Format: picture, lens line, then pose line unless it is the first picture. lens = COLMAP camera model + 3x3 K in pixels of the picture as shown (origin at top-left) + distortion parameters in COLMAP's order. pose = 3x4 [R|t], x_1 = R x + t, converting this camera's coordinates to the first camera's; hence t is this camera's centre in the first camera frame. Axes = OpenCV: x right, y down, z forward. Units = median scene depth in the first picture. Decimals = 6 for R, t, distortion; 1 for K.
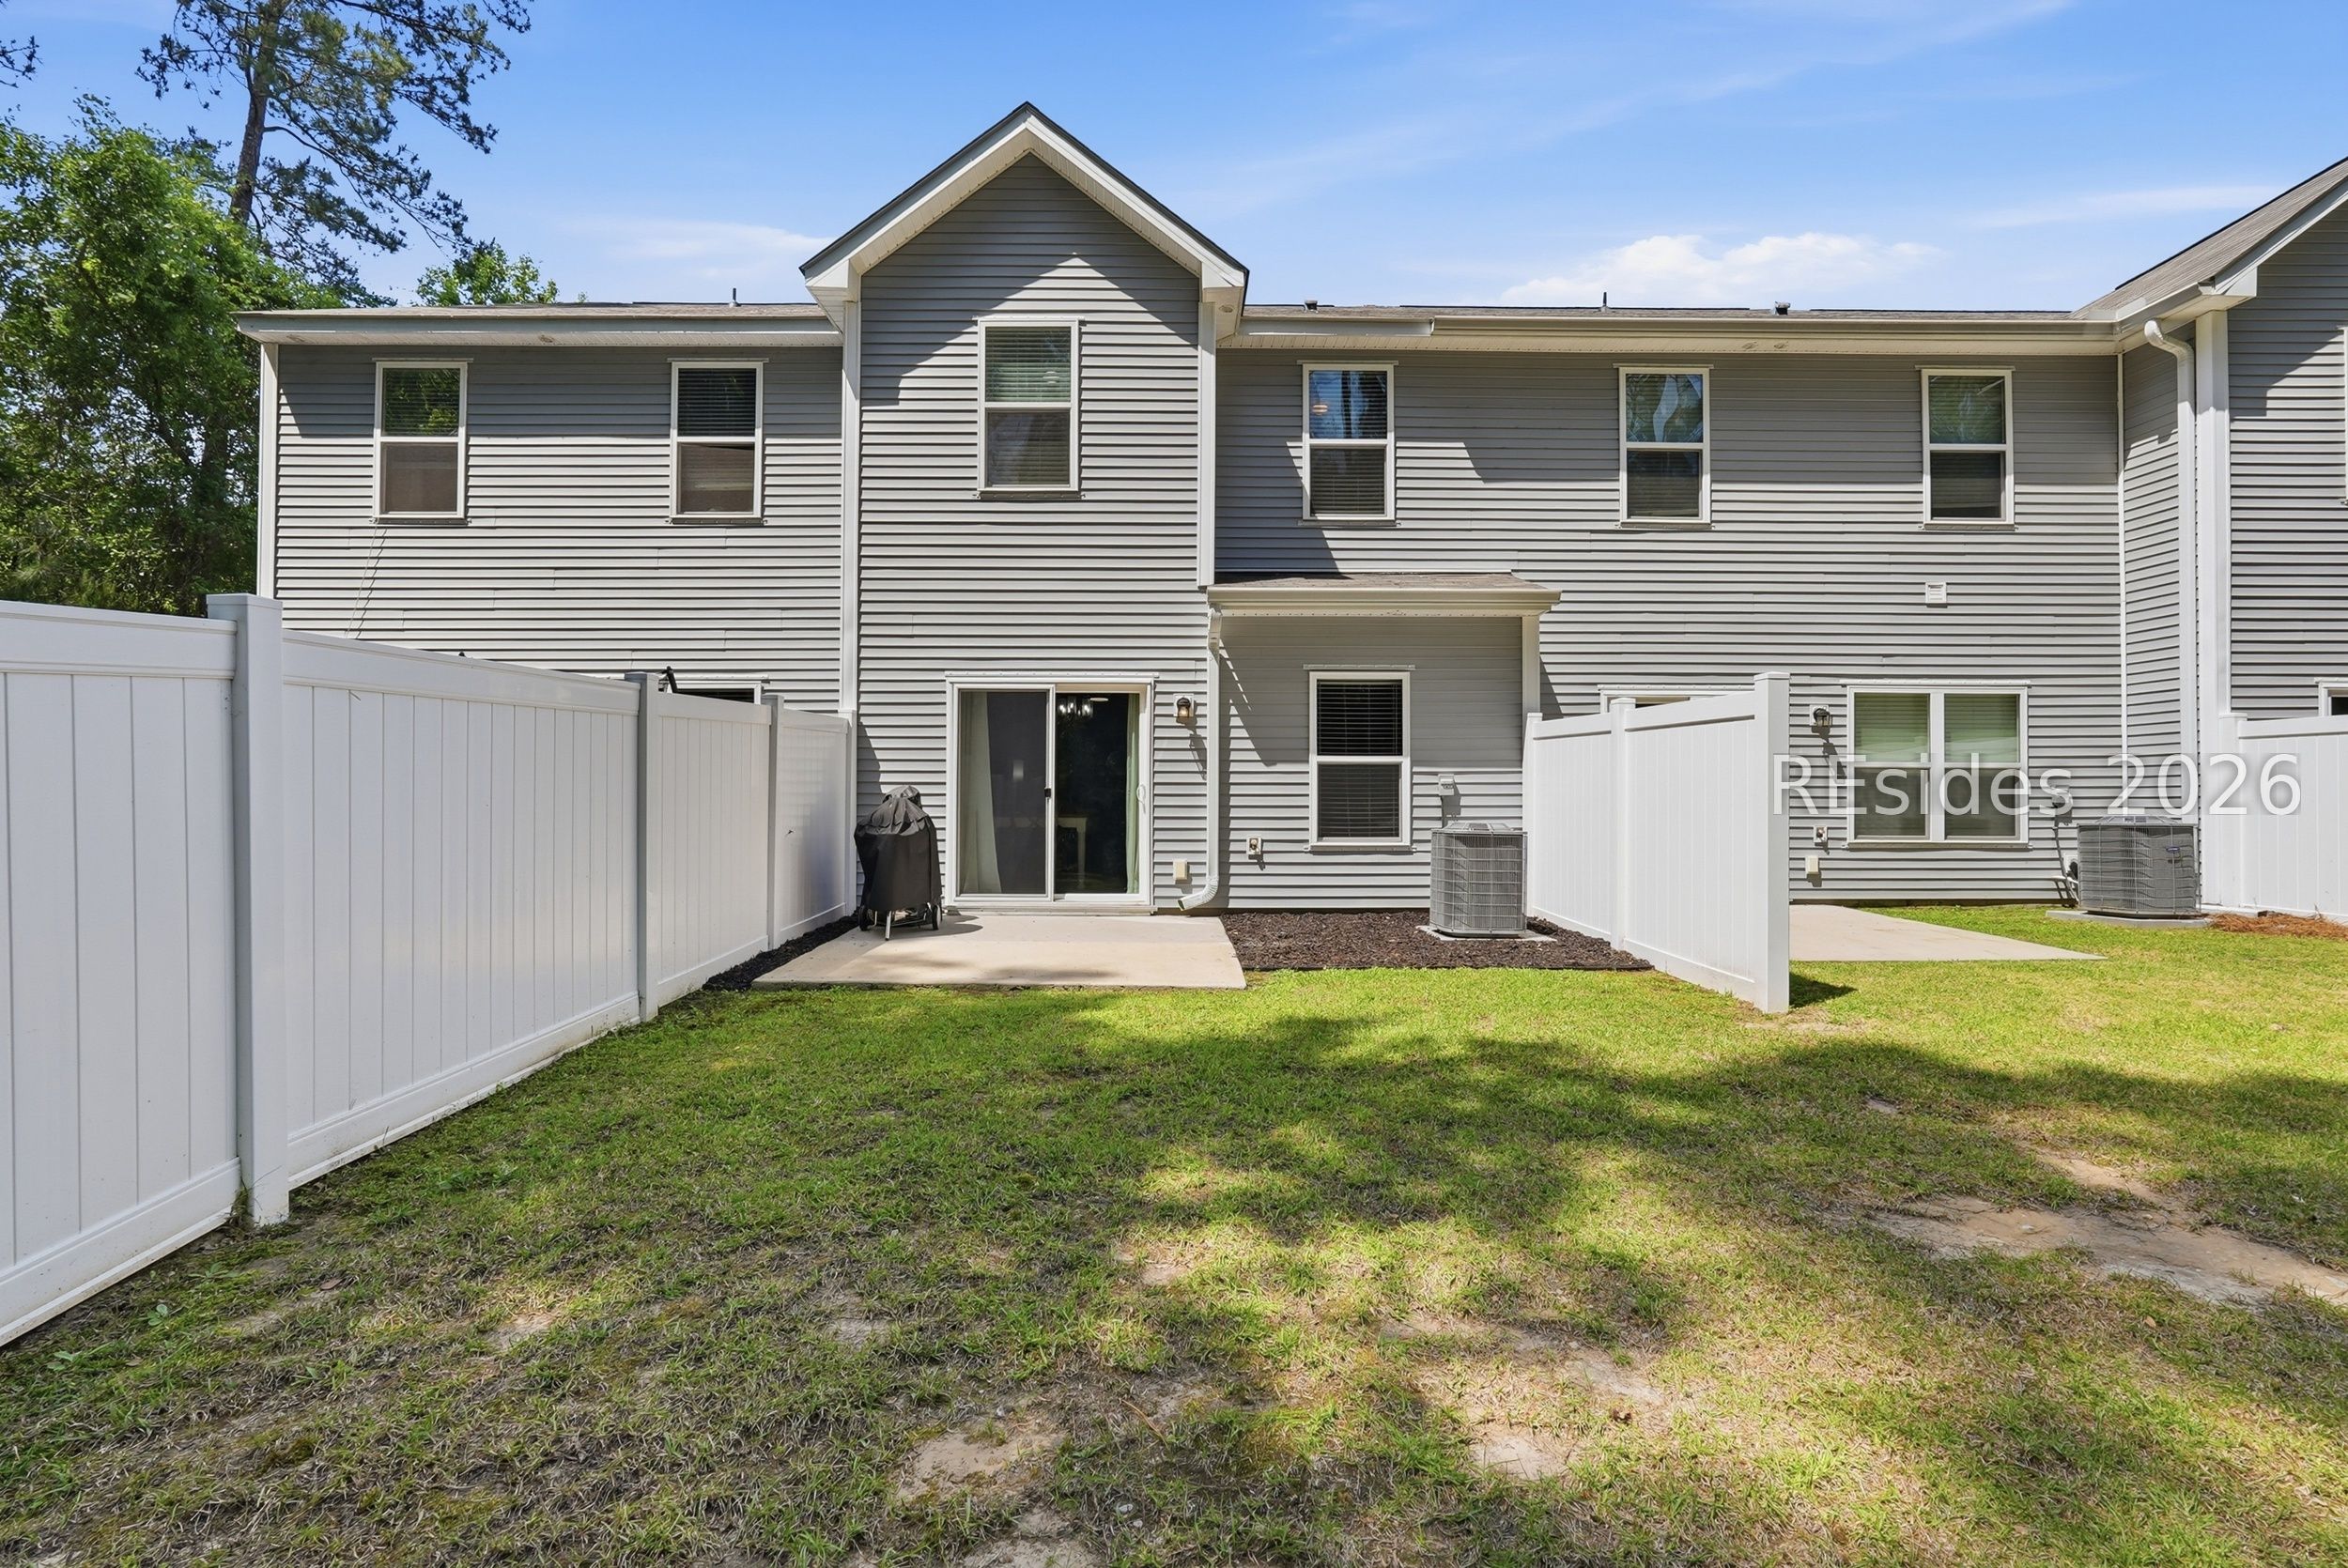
lens RADIAL K [[1044.7, 0, 1174.0], [0, 1044.7, 783.2], [0, 0, 1]] dist [-0.010861, 0.006165]
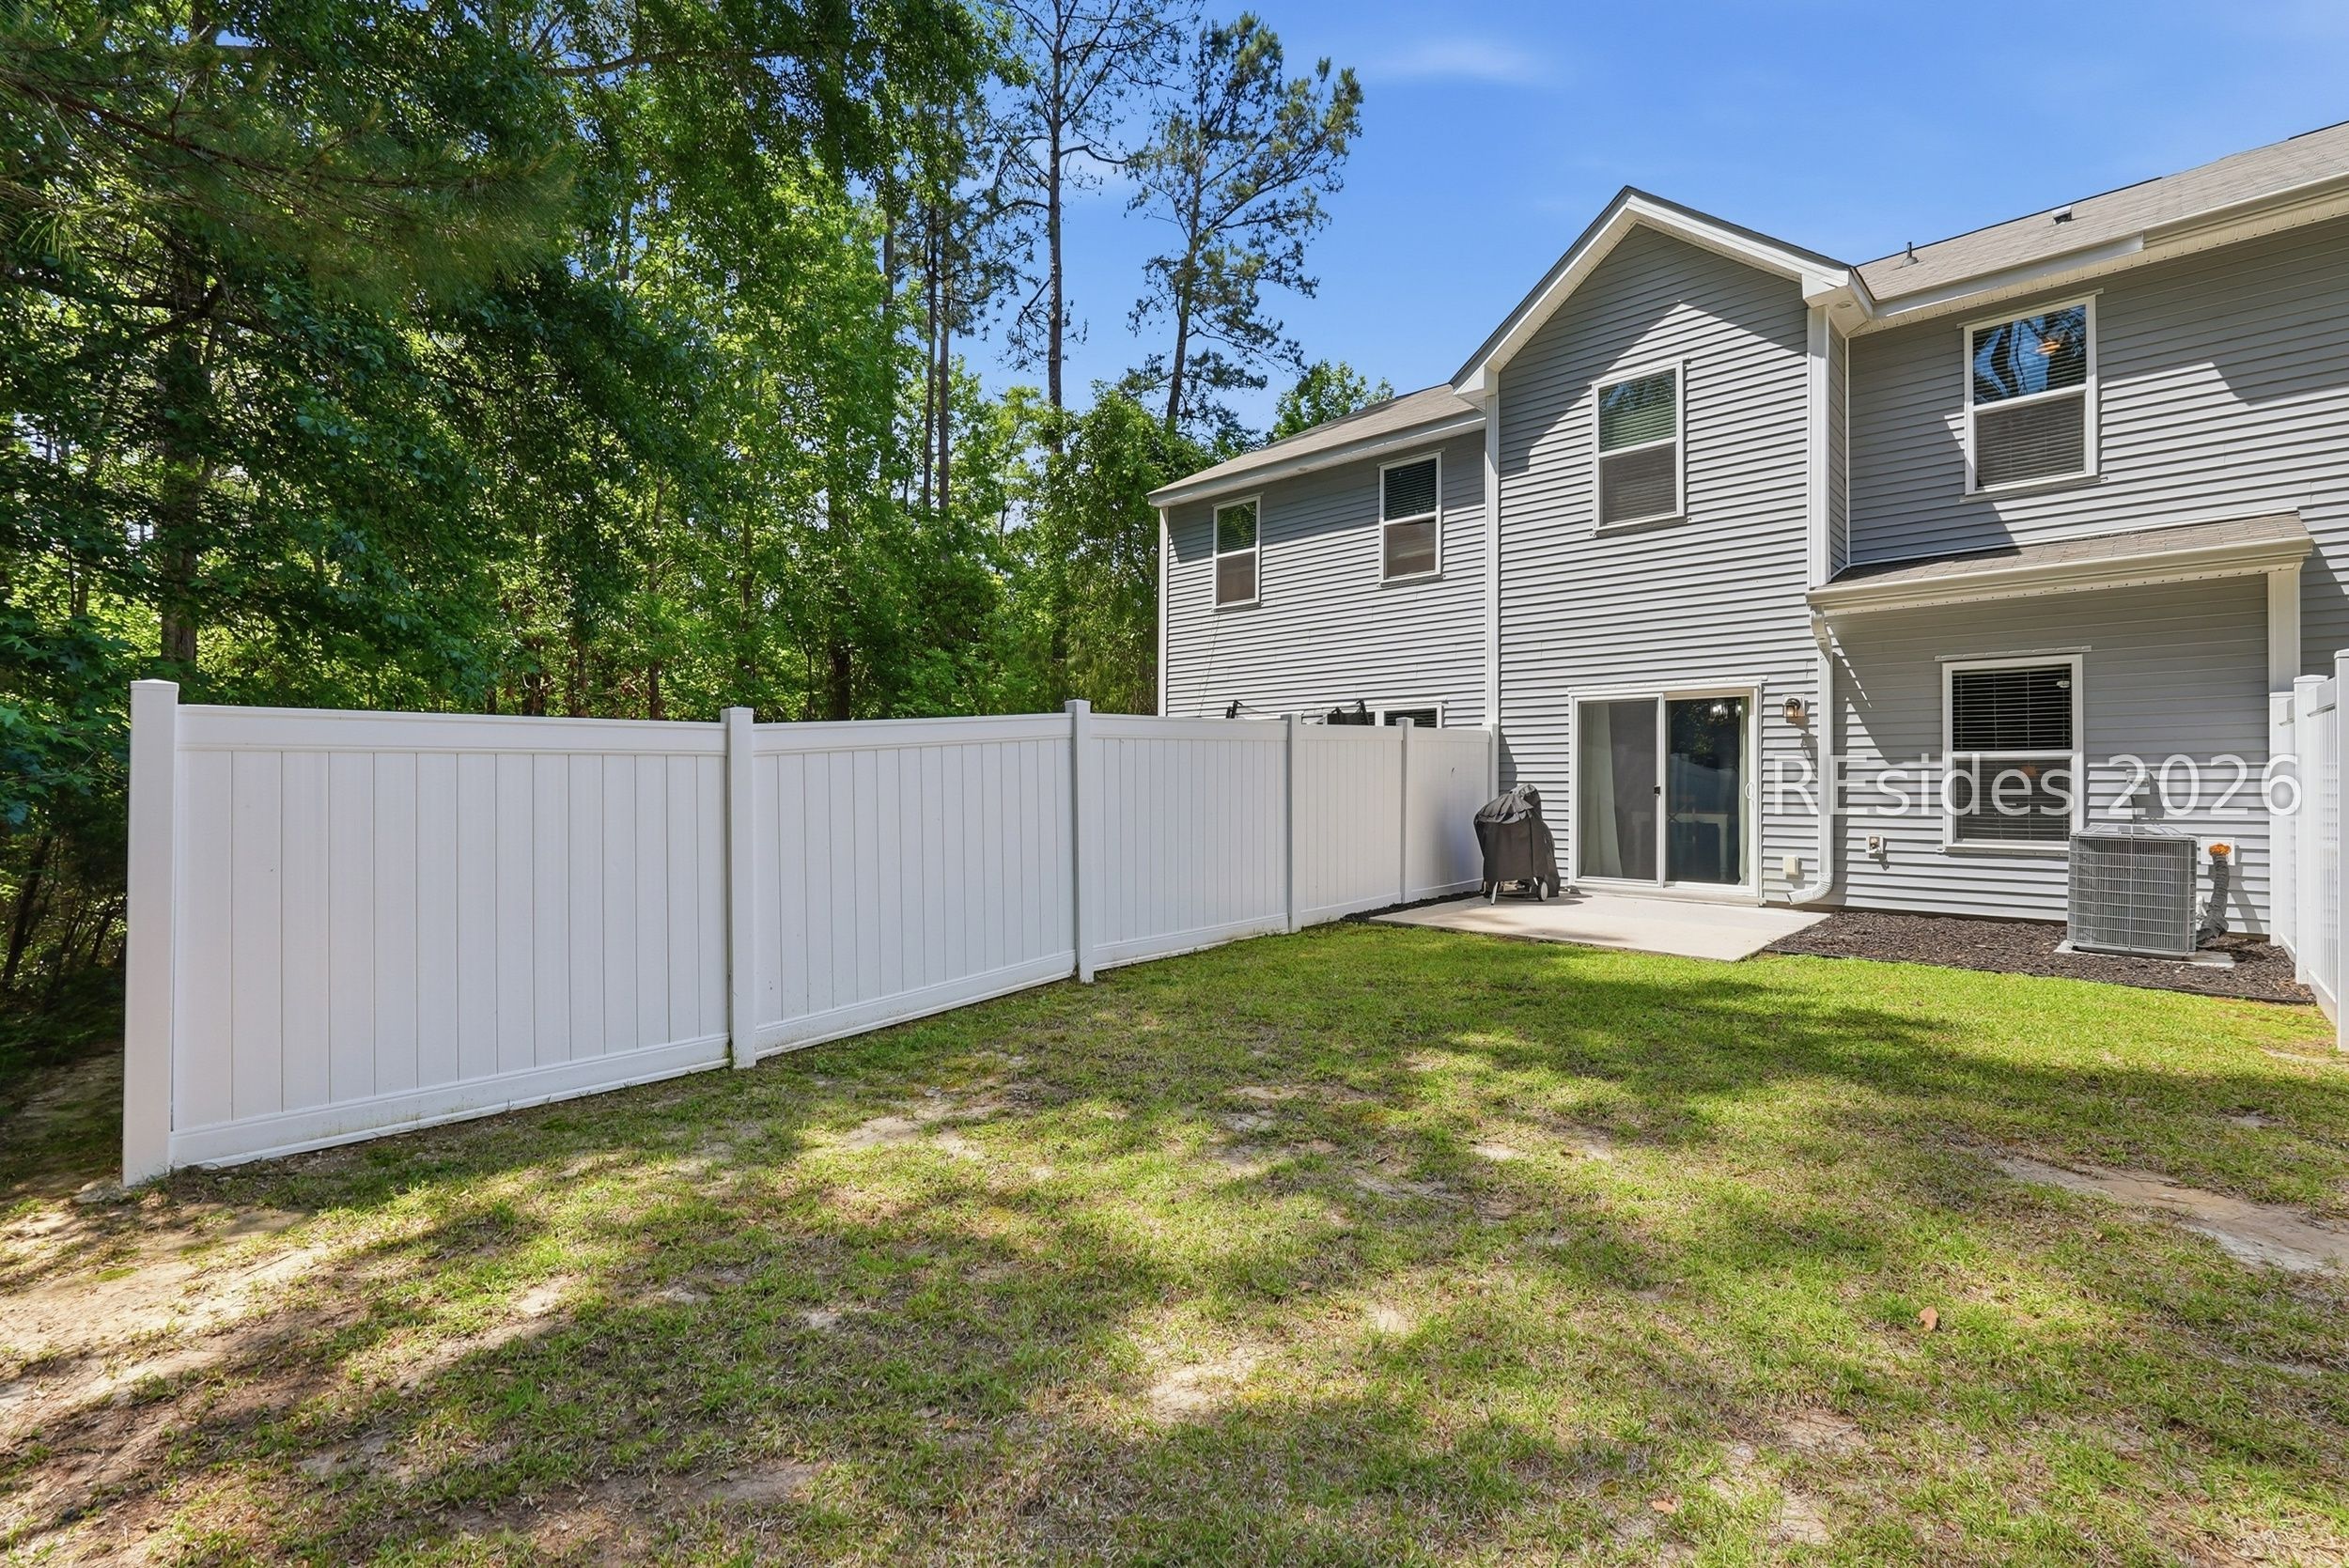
lens RADIAL K [[1045.2, 0, 1171.7], [0, 1045.2, 784.9], [0, 0, 1]] dist [-0.010861, 0.006165]
pose [[0.720616, -0.000563, -0.693334, 0.278625], [0.003536, 0.999990, 0.002863, -0.001505], [0.693326, -0.004515, 0.720610, -0.165547]]
